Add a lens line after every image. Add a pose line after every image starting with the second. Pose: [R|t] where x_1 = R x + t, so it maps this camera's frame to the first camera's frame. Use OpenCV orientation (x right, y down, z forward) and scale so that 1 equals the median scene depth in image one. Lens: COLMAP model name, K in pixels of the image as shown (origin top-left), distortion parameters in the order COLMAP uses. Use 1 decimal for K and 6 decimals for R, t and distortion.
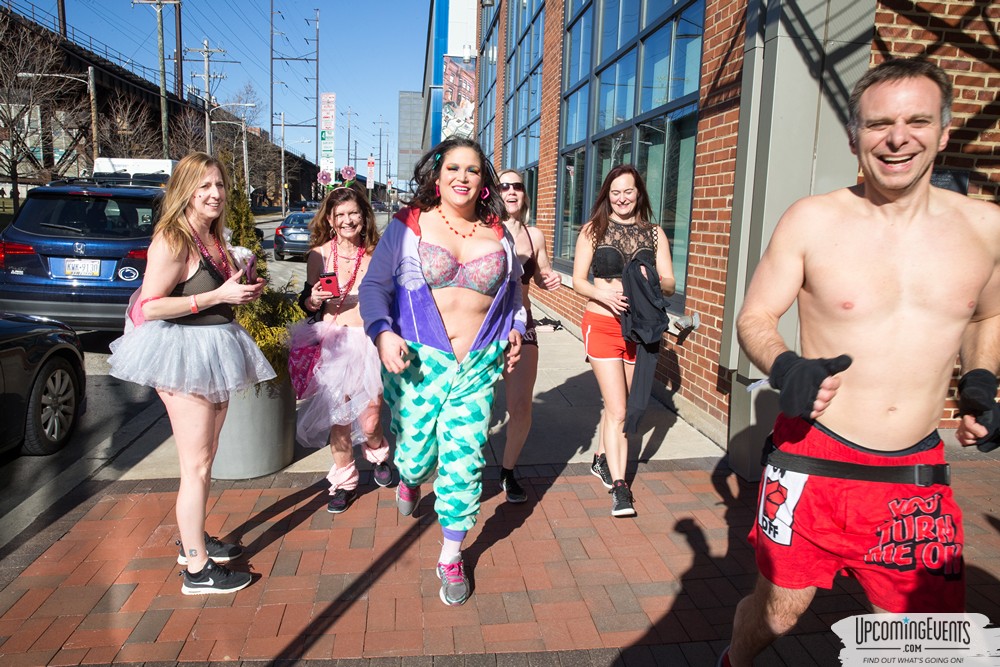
lens RADIAL K [[697.7, 0, 500.0], [0, 697.7, 333.5], [0, 0, 1]] dist [-0.103945, 0.095462]
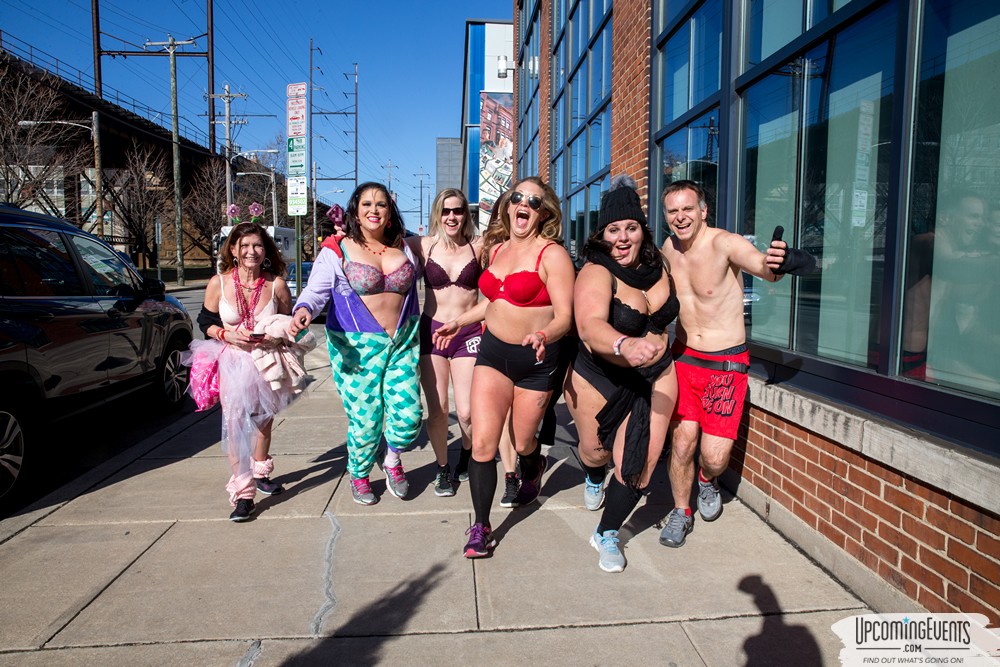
lens RADIAL K [[711.8, 0, 500.0], [0, 711.8, 333.5], [0, 0, 1]] dist [-0.105091, 0.103040]
pose [[0.997777, -0.019322, -0.063786, -0.001702], [0.014574, 0.997146, -0.074080, -0.012113], [0.065035, 0.072986, 0.995210, 0.091036]]
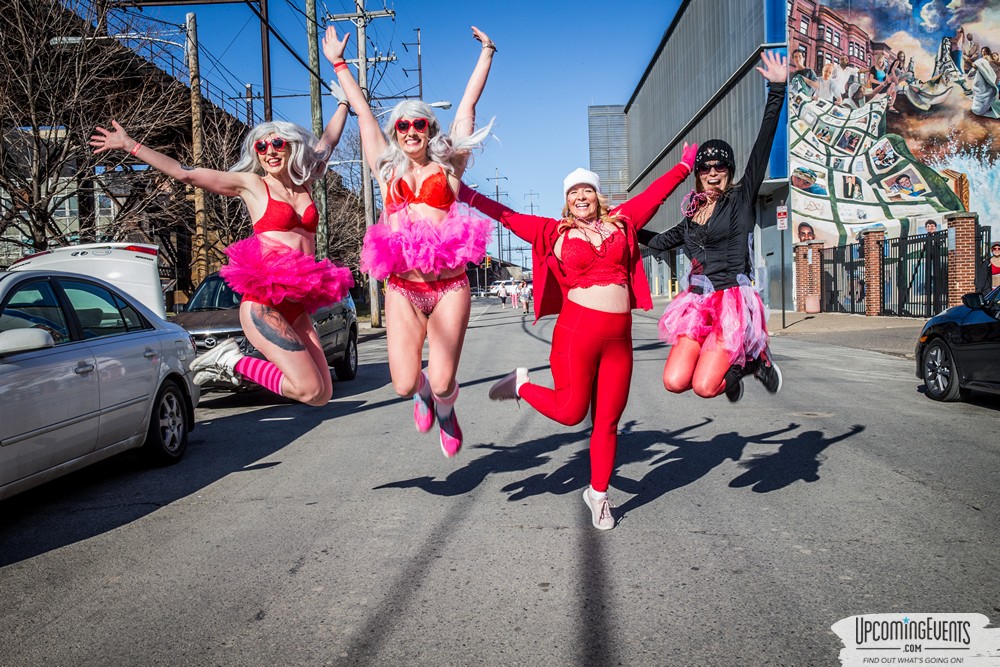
lens RADIAL K [[920.5, 0, 500.0], [0, 920.5, 333.5], [0, 0, 1]] dist [-0.045529, 0.132711]
pose [[0.987778, -0.064422, -0.141928, -0.227789], [0.045397, 0.990019, -0.133424, -0.052982], [0.149107, 0.125350, 0.980844, 0.311751]]
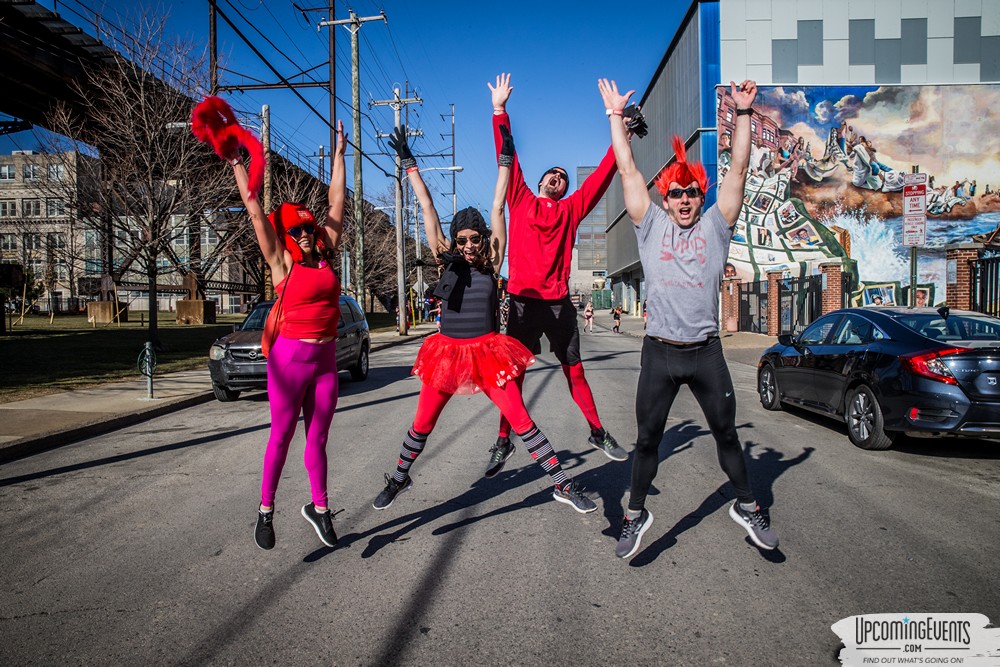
lens RADIAL K [[711.8, 0, 500.0], [0, 711.8, 333.5], [0, 0, 1]] dist [-0.105091, 0.103040]
pose [[0.986049, -0.043692, -0.160618, -0.207008], [0.021350, 0.990163, -0.138283, -0.056002], [0.165080, 0.132925, 0.977282, 0.298815]]
